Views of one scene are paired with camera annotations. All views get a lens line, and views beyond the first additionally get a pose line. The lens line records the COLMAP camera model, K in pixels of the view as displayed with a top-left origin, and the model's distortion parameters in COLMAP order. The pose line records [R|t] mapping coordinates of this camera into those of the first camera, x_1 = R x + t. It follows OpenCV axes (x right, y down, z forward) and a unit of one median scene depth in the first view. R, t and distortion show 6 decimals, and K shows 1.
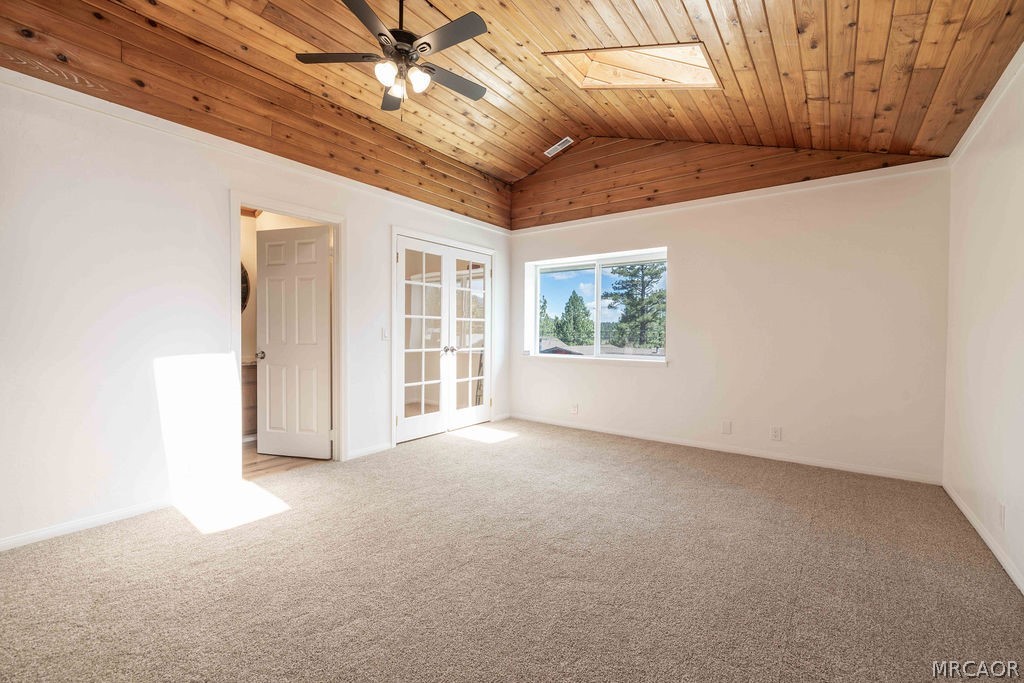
lens RADIAL K [[432.1, 0, 509.1], [0, 432.1, 339.6], [0, 0, 1]] dist [0.002585, -0.000271]
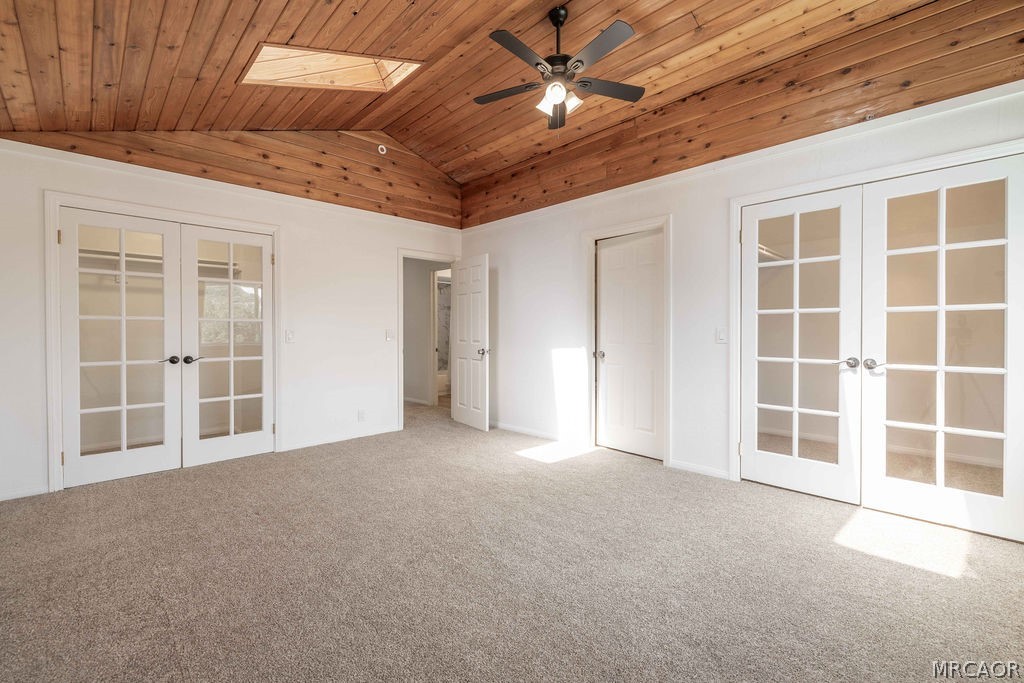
lens RADIAL K [[432.1, 0, 510.0], [0, 432.1, 337.1], [0, 0, 1]] dist [0.002585, -0.000271]
pose [[-0.145626, 0.003378, -0.989334, 0.557757], [-0.019552, 0.999789, 0.006292, -0.007295], [0.989146, 0.020260, -0.145530, 0.697831]]
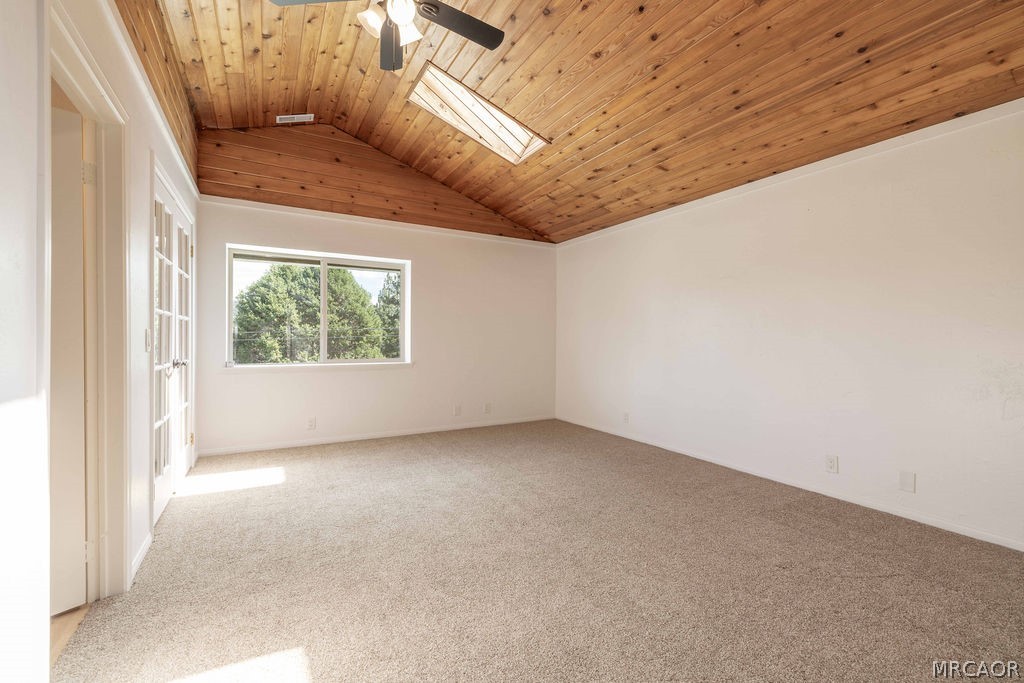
lens RADIAL K [[432.1, 0, 514.6], [0, 432.1, 339.0], [0, 0, 1]] dist [0.002585, -0.000271]
pose [[0.387807, -0.007949, 0.921706, -0.596872], [0.014103, 0.999897, 0.002690, -0.010146], [-0.921633, 0.011956, 0.387879, 0.328781]]
